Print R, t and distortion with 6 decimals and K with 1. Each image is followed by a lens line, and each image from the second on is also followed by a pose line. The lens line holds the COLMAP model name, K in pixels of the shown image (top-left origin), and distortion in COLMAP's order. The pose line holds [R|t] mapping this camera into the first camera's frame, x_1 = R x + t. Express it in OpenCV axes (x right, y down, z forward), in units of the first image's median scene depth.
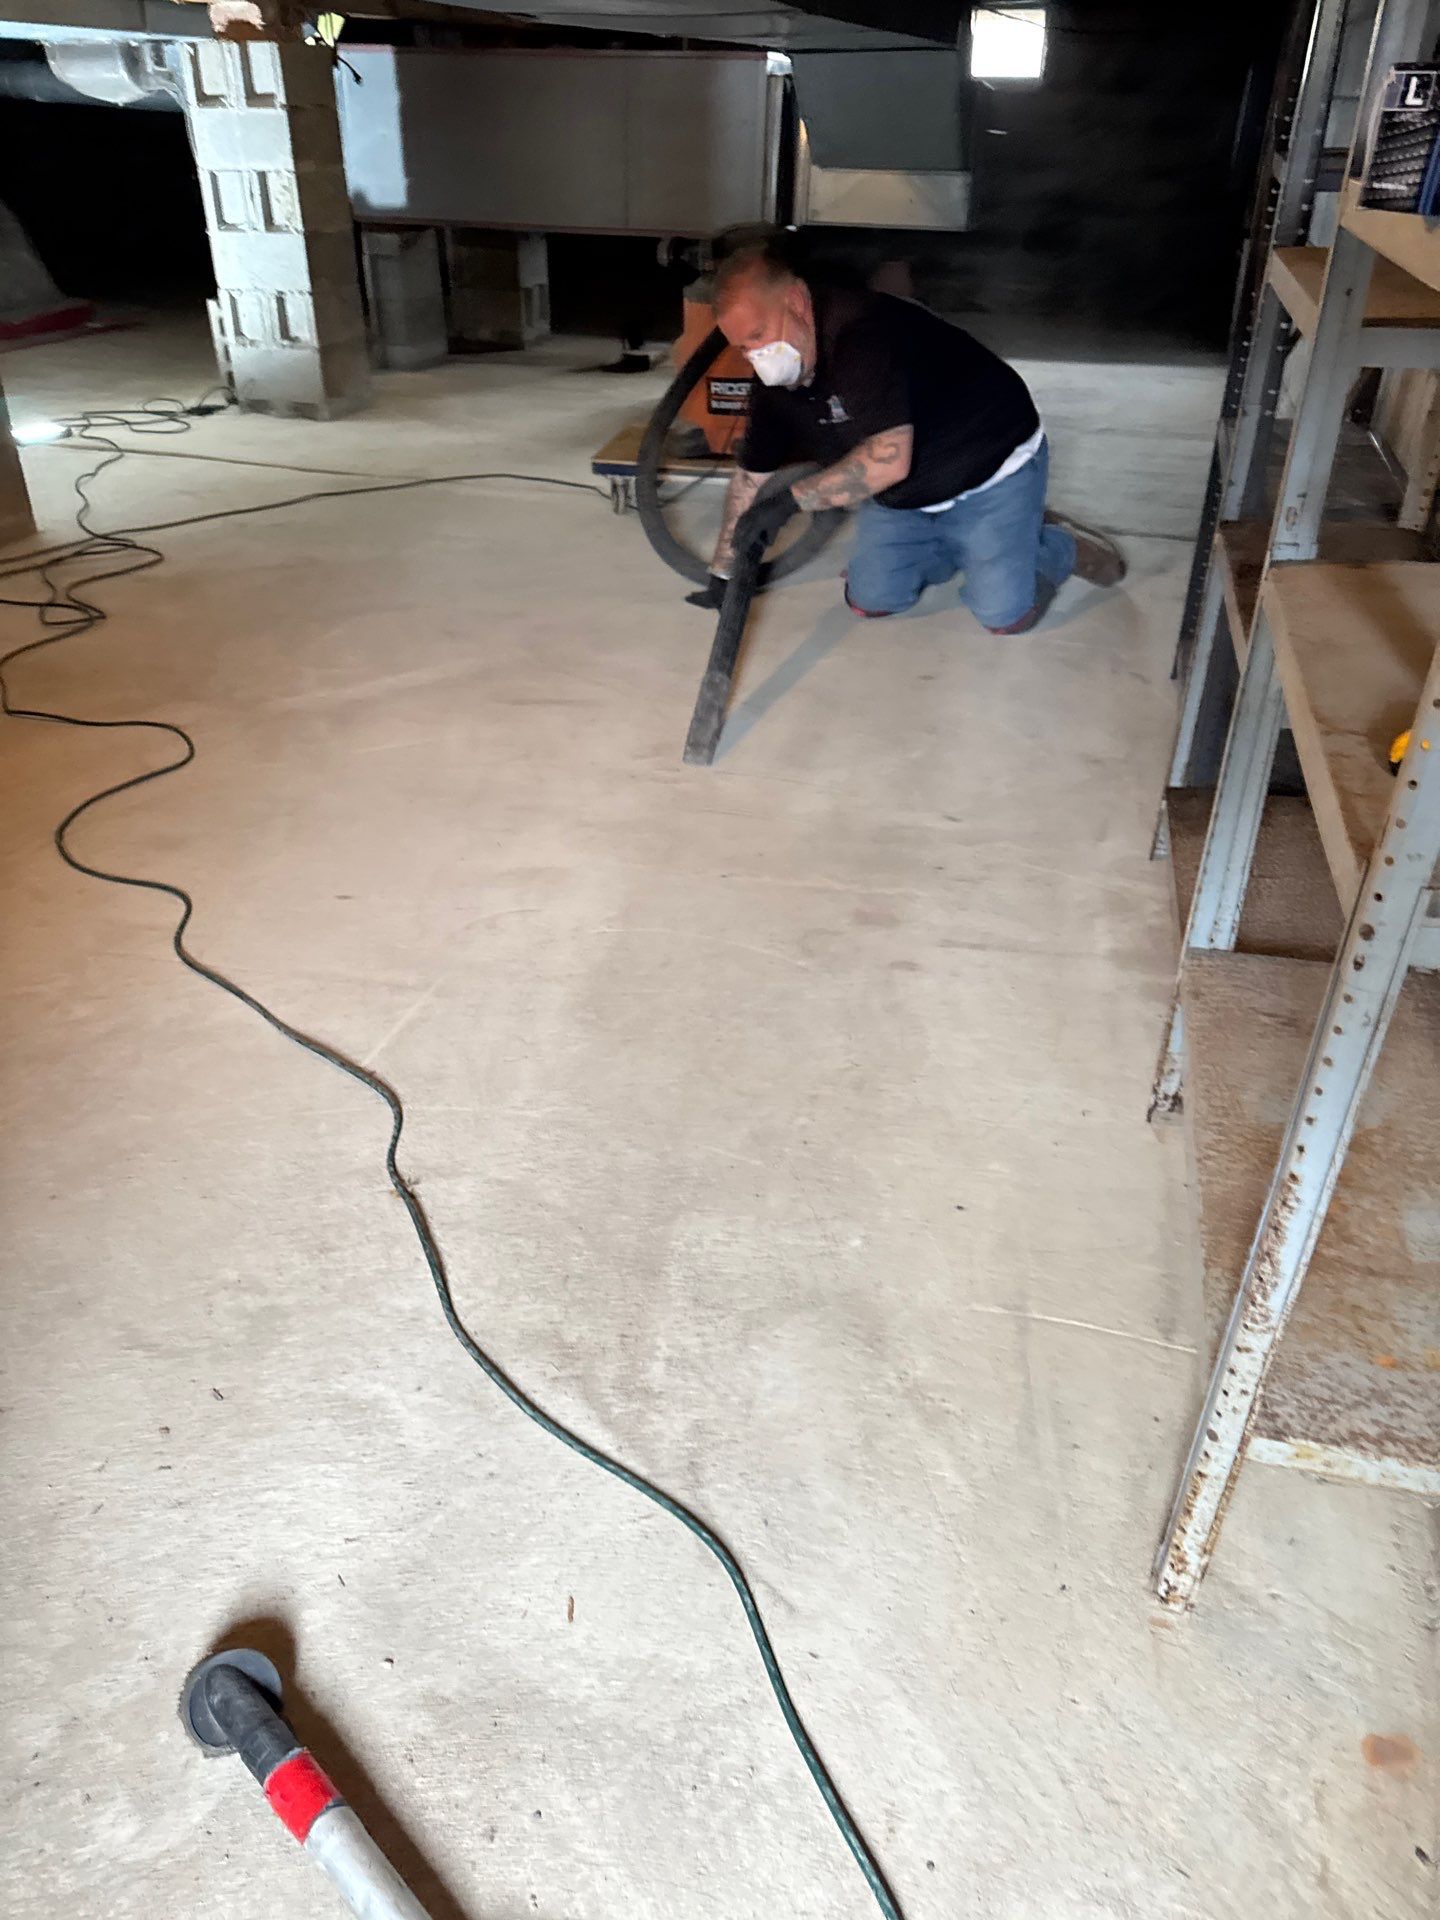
lens RADIAL K [[1353.0, 0, 713.5], [0, 1353.0, 968.9], [0, 0, 1]] dist [0.052095, -0.055895]
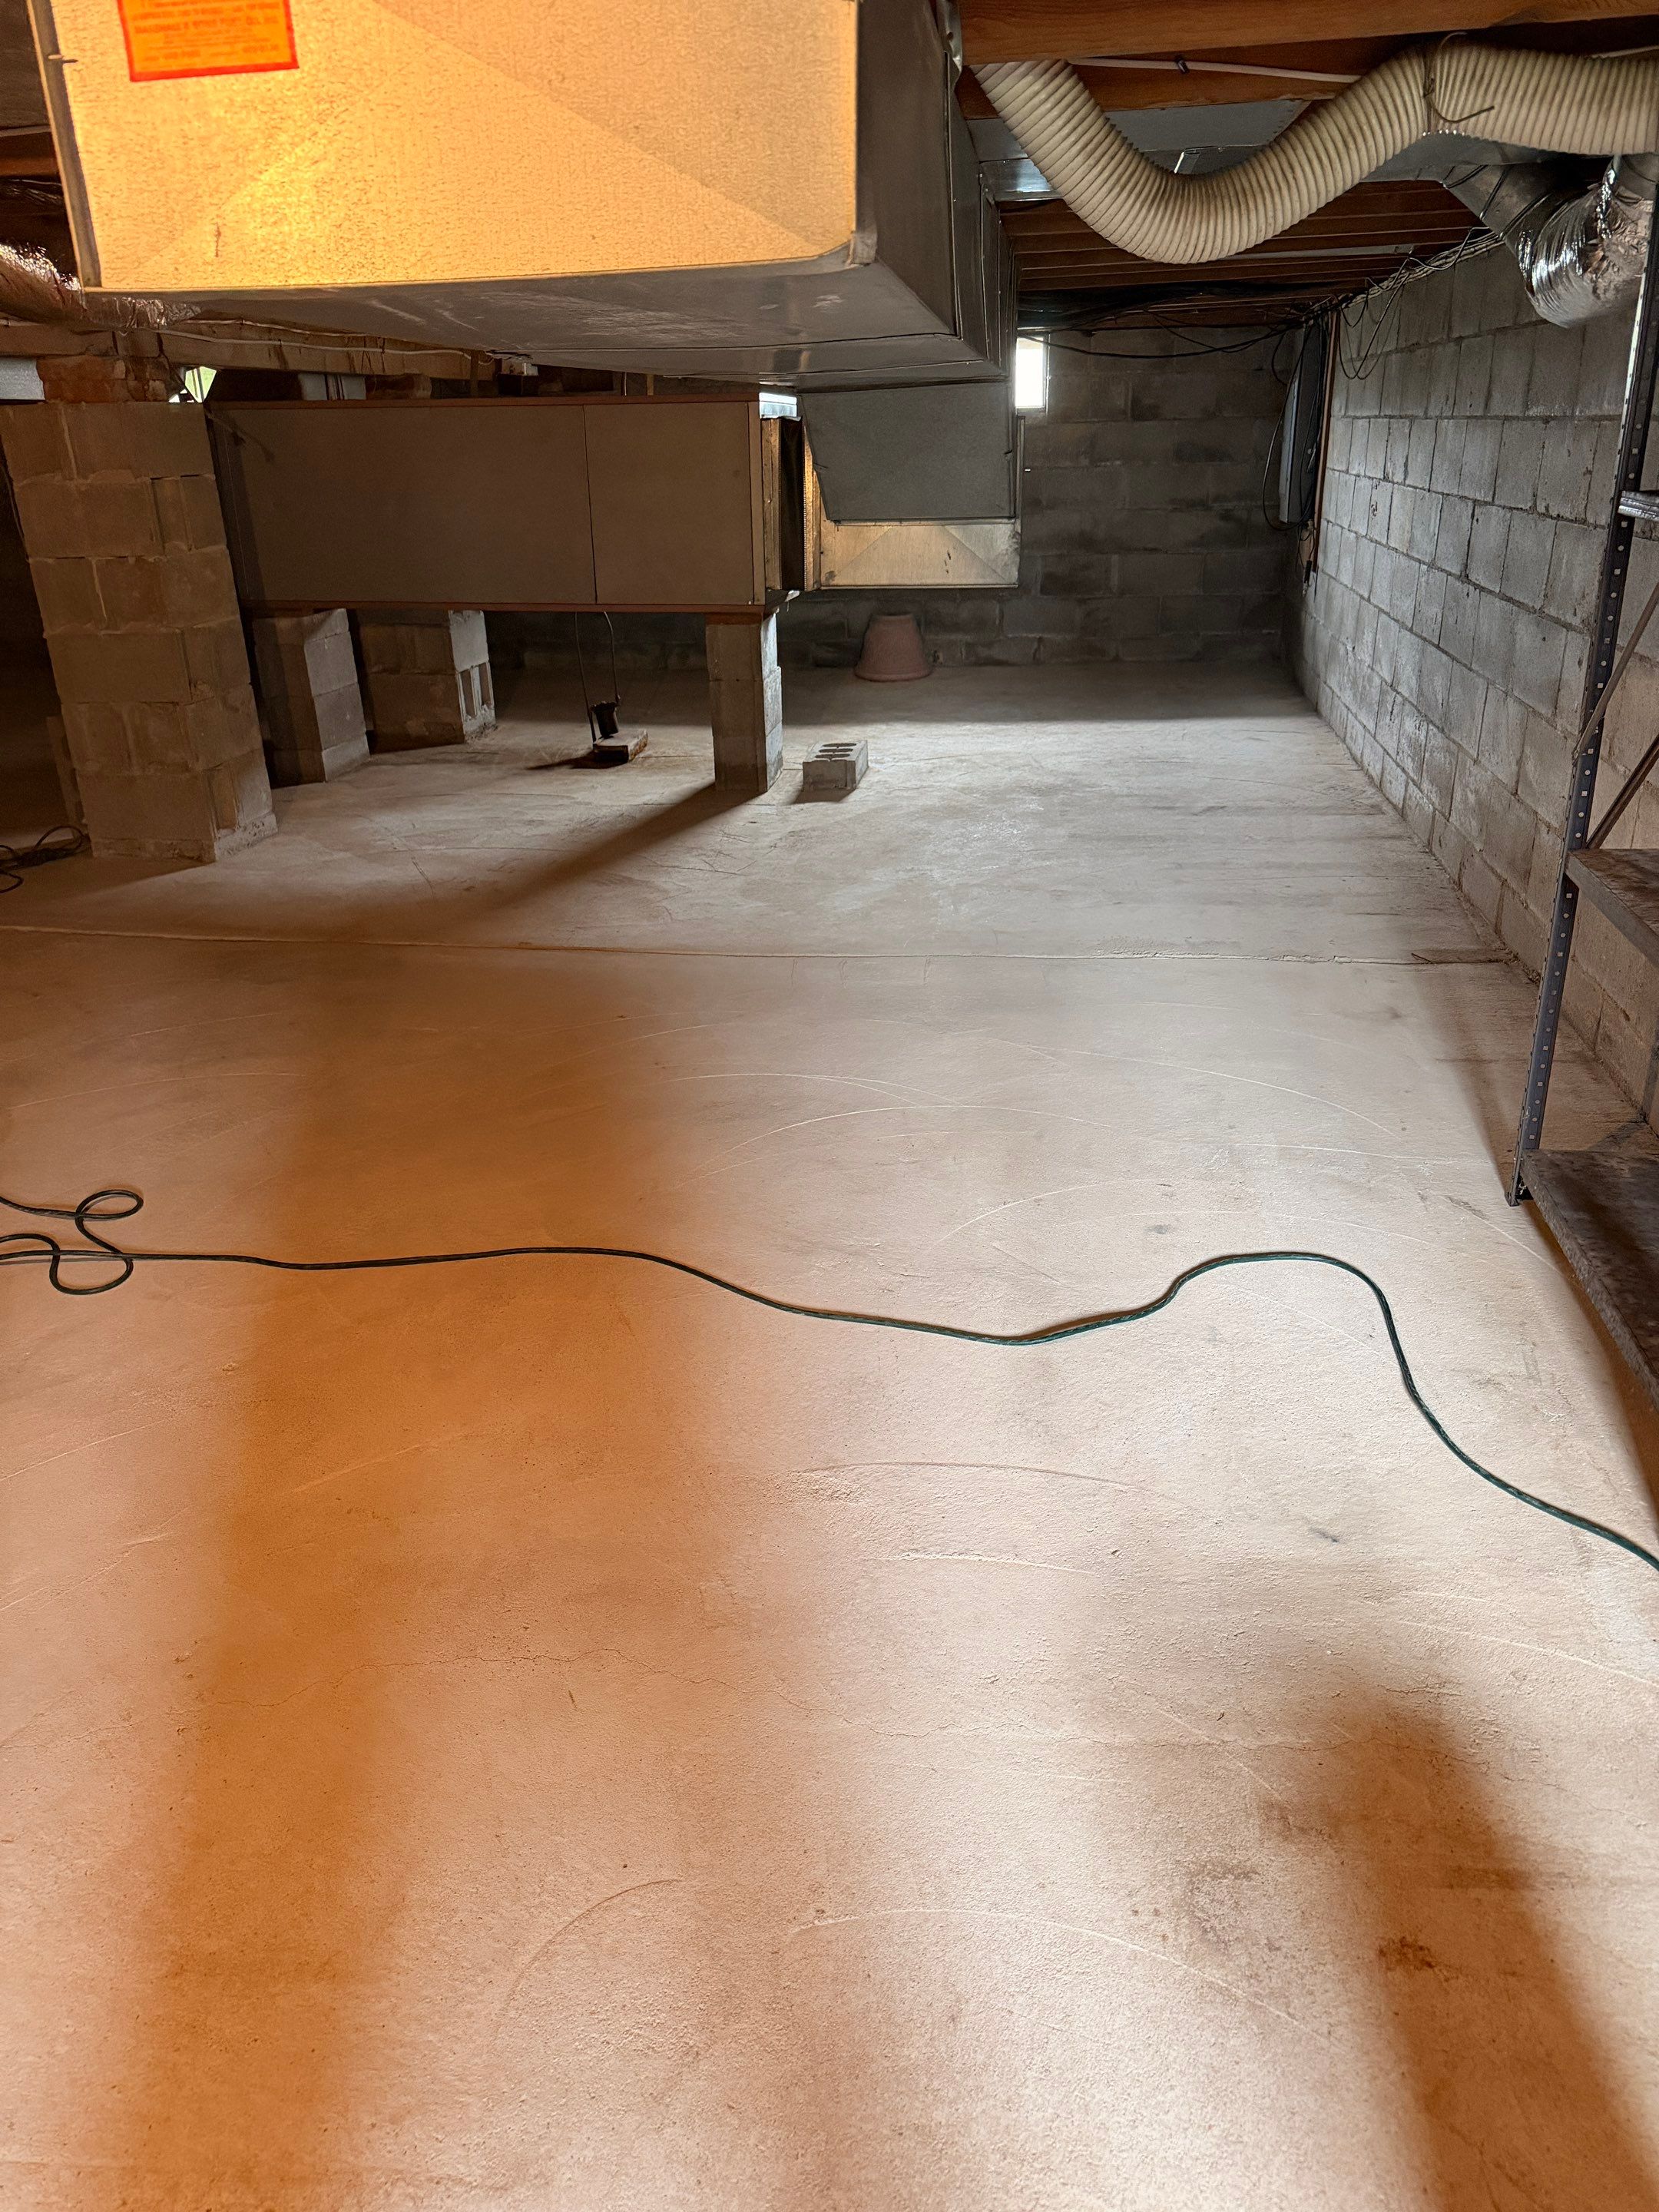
lens RADIAL K [[1558.8, 0, 820.6], [0, 1558.8, 1124.8], [0, 0, 1]] dist [0.052095, -0.055895]
pose [[0.992578, -0.079195, 0.092288, -0.043766], [0.092381, 0.984559, -0.148690, -0.097348], [-0.079088, 0.156112, 0.984568, 0.142774]]
